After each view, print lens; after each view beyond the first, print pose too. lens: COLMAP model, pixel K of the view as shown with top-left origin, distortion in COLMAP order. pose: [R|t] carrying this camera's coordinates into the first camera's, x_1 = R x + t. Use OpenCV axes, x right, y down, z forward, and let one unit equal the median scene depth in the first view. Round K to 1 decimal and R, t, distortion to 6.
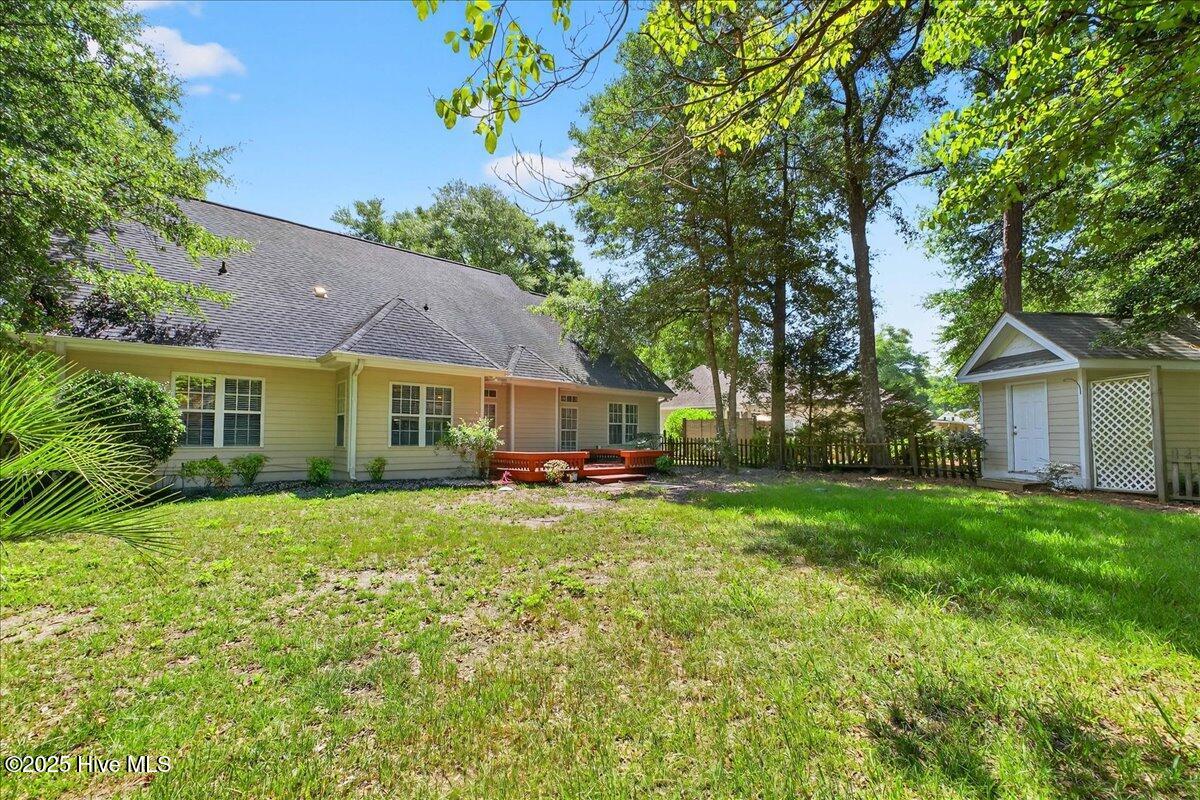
lens RADIAL K [[513.4, 0, 604.4], [0, 513.4, 404.1], [0, 0, 1]] dist [0.000663, -0.000412]
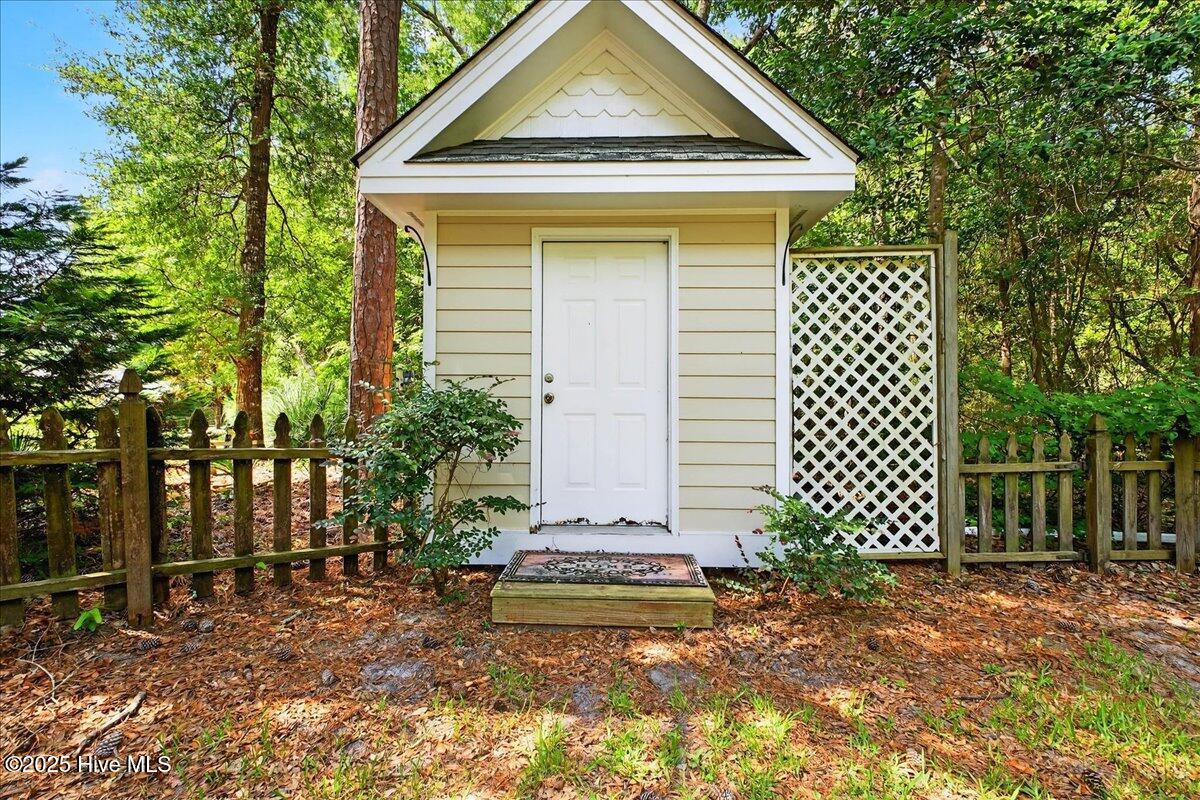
lens RADIAL K [[513.4, 0, 604.4], [0, 513.4, 404.1], [0, 0, 1]] dist [0.000663, -0.000412]
pose [[0.115192, 0.010845, 0.993284, 0.557646], [-0.064733, 0.997897, -0.003388, 0.065376], [-0.991232, -0.063908, 0.115651, 1.031461]]
